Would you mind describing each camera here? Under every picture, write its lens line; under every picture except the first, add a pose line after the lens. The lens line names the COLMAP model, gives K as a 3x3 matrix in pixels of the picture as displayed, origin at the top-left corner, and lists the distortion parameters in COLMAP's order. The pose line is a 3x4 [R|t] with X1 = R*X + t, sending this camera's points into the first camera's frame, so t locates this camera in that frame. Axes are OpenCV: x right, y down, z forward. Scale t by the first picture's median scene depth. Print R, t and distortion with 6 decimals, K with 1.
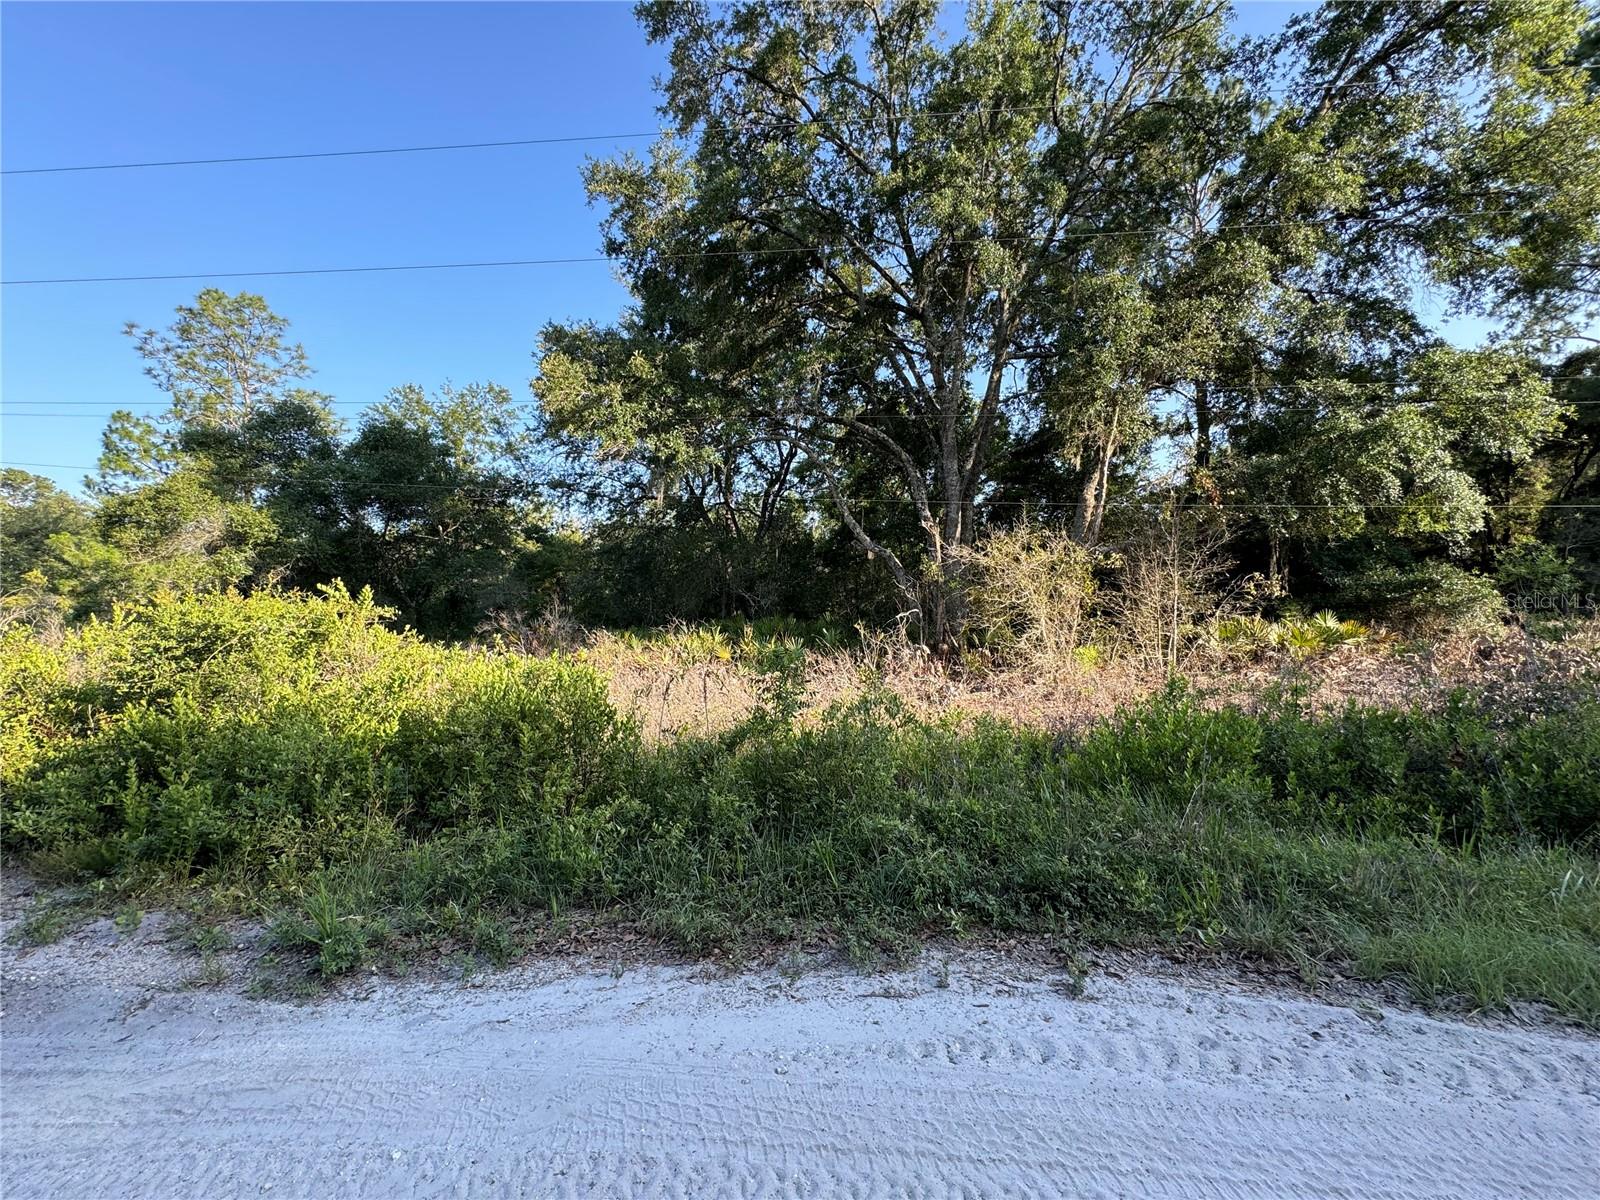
lens RADIAL K [[637.9, 0, 798.0], [0, 637.9, 601.8], [0, 0, 1]] dist [-0.002180, 0.000257]
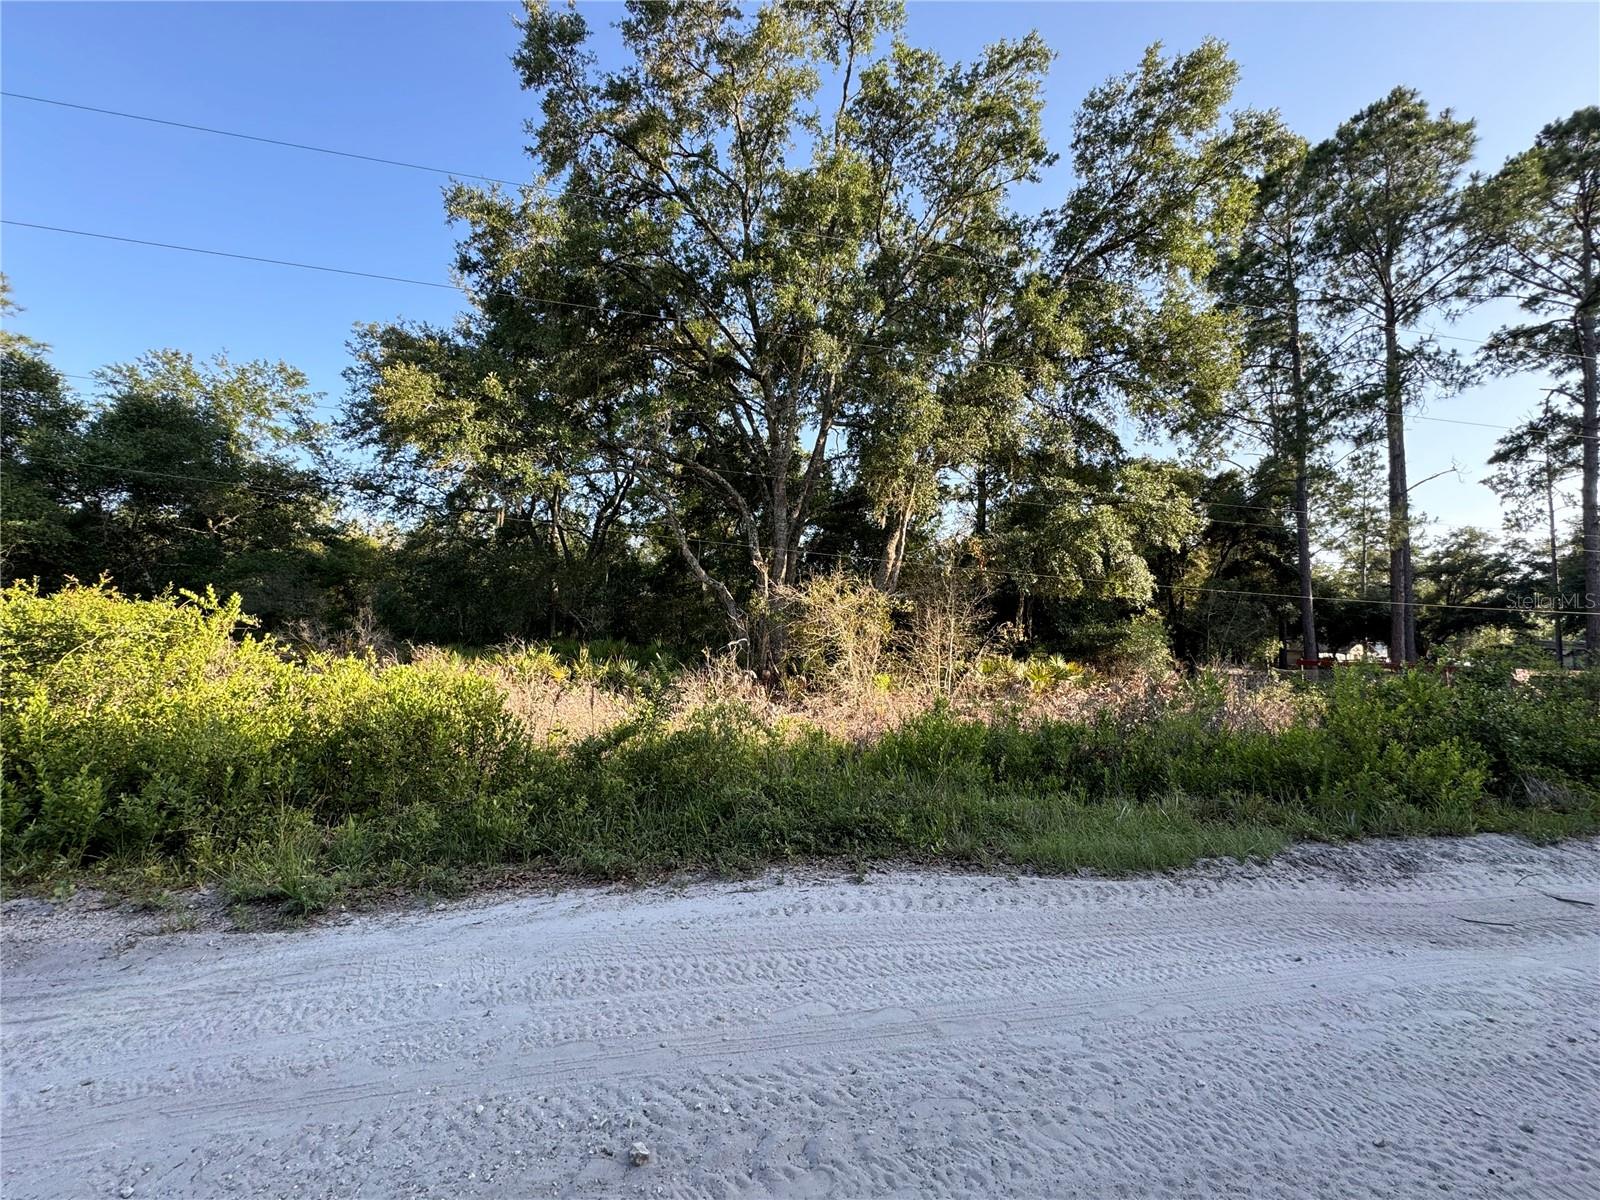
lens RADIAL K [[636.8, 0, 796.3], [0, 636.8, 601.4], [0, 0, 1]] dist [-0.002744, -0.000440]
pose [[0.959713, 0.060187, 0.274460, -0.039681], [-0.048365, 0.997595, -0.049645, -0.002321], [-0.276787, 0.034371, 0.960316, -0.102981]]
